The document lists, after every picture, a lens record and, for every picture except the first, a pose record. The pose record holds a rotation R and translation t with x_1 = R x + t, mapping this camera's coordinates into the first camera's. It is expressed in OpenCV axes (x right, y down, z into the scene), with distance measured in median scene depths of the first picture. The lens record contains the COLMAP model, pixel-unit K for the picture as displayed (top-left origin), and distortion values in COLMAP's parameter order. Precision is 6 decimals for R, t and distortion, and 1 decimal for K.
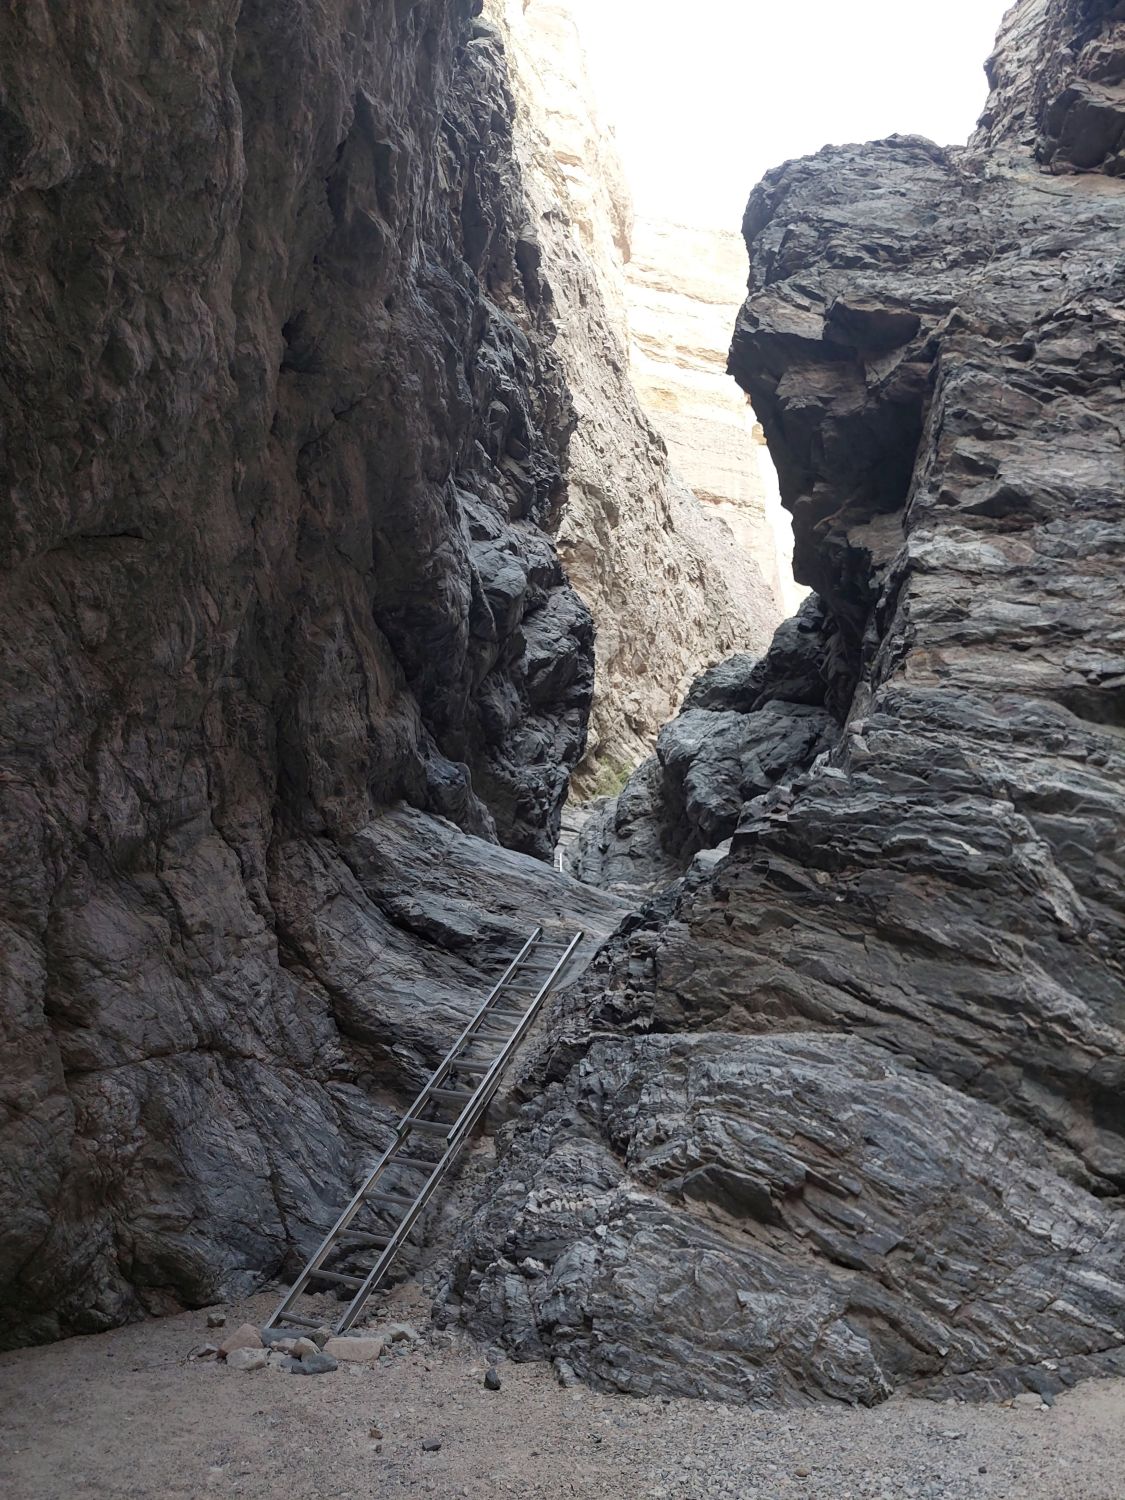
lens RADIAL K [[1100.8, 0, 561.9], [0, 1100.8, 741.2], [0, 0, 1]] dist [0.074084, -0.040661]
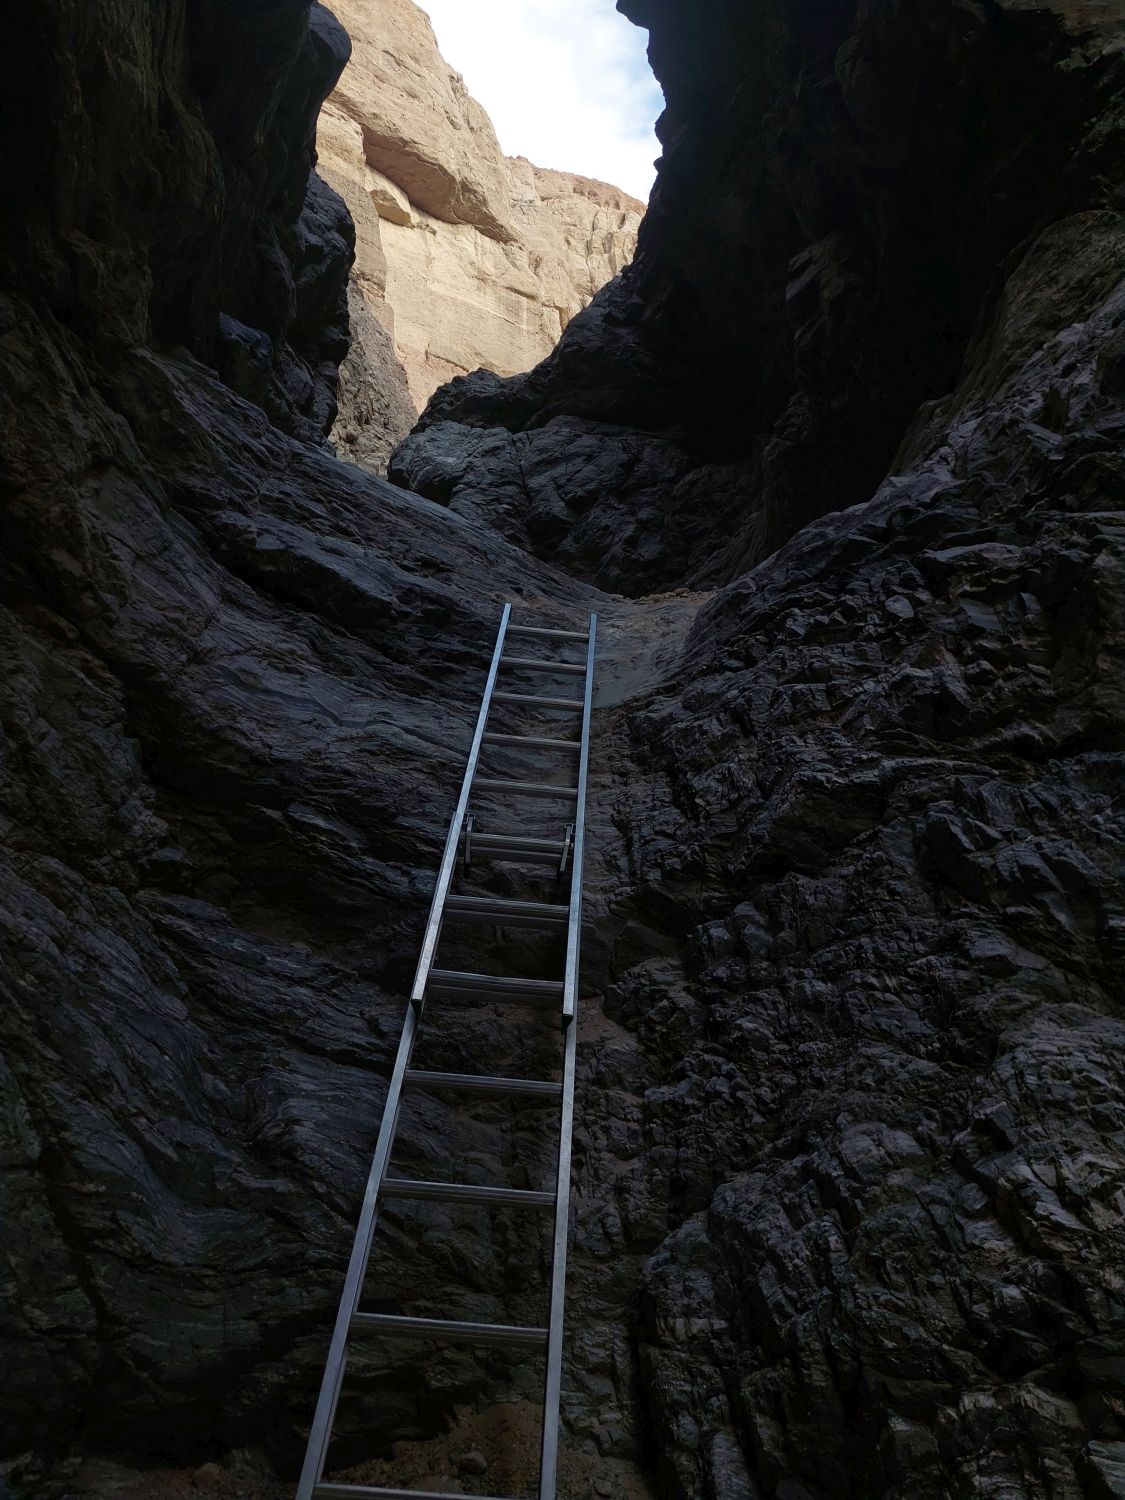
lens RADIAL K [[1100.8, 0, 561.9], [0, 1100.8, 741.2], [0, 0, 1]] dist [0.074084, -0.040661]
pose [[0.919205, 0.028708, 0.392731, -0.221273], [-0.086416, 0.987733, 0.130060, 0.183119], [-0.384180, -0.153490, 0.910410, 0.570816]]
